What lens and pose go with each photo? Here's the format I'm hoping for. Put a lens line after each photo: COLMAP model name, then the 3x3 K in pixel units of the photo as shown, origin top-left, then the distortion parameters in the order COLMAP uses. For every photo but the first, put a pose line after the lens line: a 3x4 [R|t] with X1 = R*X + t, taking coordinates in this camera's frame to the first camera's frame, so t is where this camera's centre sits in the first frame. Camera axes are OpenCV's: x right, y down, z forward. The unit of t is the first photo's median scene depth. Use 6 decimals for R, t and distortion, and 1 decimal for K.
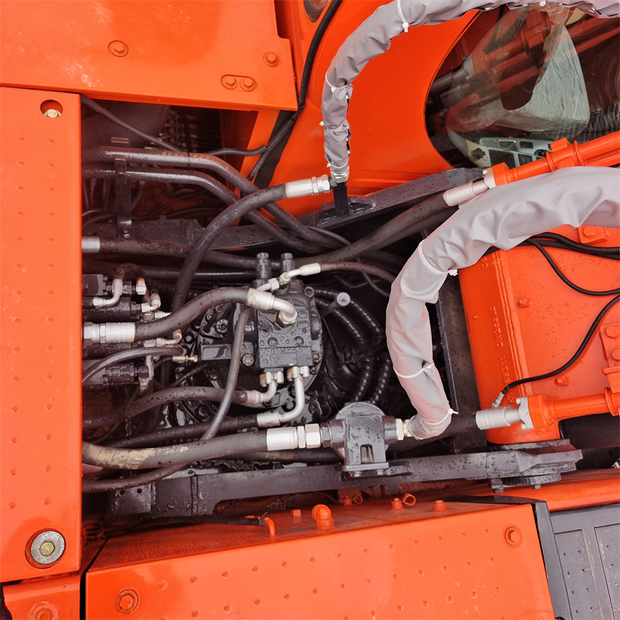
lens RADIAL K [[559.9, 0, 315.1], [0, 559.9, 312.2], [0, 0, 1]] dist [0.035400, -0.006310]
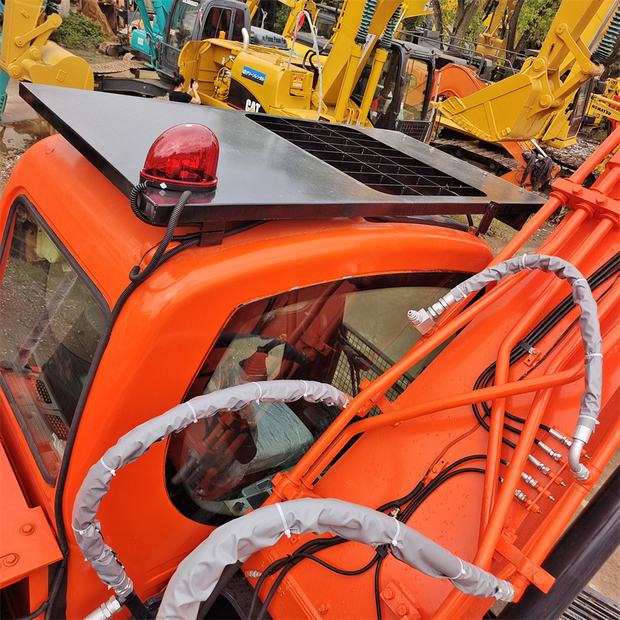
lens RADIAL K [[559.9, 0, 315.1], [0, 559.9, 312.2], [0, 0, 1]] dist [0.035400, -0.006310]
pose [[0.848785, -0.340628, 0.404397, 0.105524], [0.511416, 0.723065, -0.464361, 0.075907], [-0.134230, 0.600958, 0.787929, -0.274732]]
